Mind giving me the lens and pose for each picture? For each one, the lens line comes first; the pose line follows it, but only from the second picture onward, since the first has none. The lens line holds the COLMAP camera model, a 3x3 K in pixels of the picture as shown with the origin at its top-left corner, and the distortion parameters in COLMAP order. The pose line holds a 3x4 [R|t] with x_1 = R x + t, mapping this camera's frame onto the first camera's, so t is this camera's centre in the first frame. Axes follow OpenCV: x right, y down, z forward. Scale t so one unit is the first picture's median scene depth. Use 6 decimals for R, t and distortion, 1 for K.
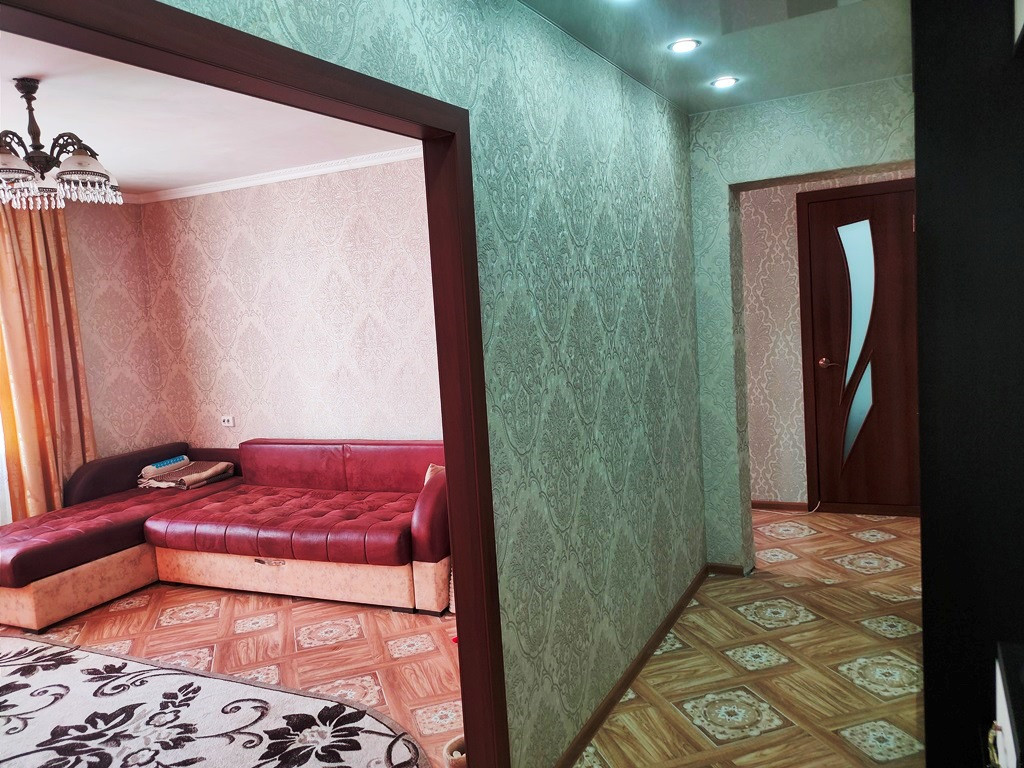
lens RADIAL K [[787.2, 0, 514.1], [0, 787.2, 380.8], [0, 0, 1]] dist [0.058262, -0.047279]
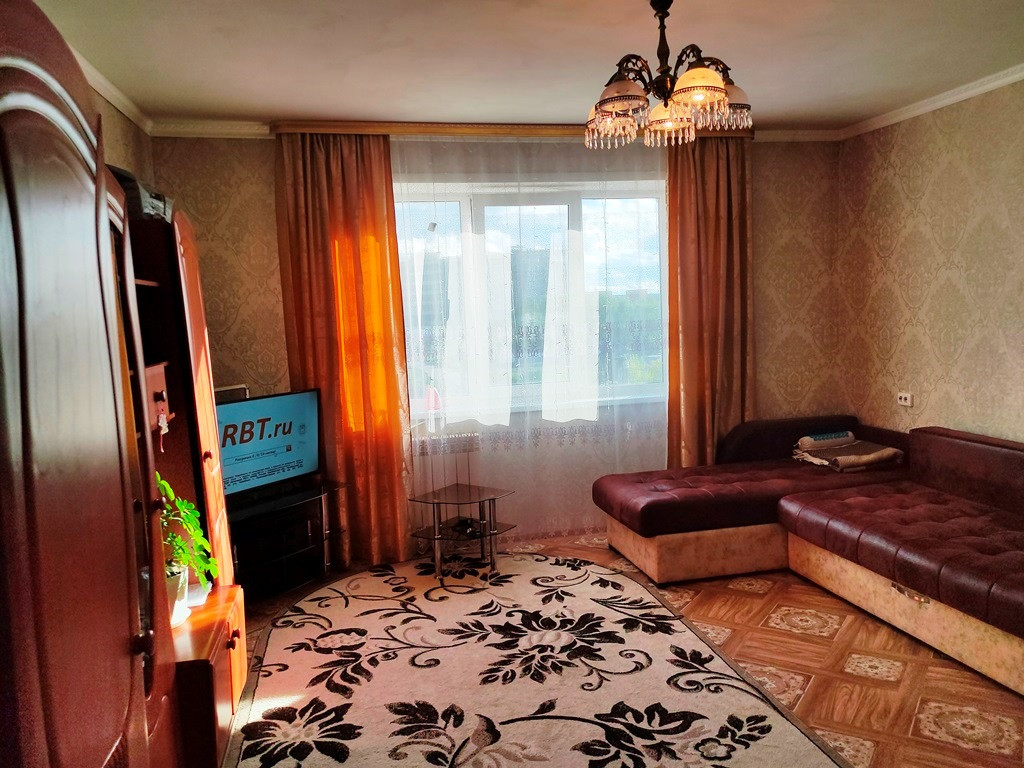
lens RADIAL K [[787.2, 0, 514.1], [0, 787.2, 380.8], [0, 0, 1]] dist [0.058262, -0.047279]
pose [[0.632317, 0.118481, -0.765596, 0.012722], [-0.080403, 0.992936, 0.087258, -0.009300], [0.770526, 0.006382, 0.637376, 0.229754]]
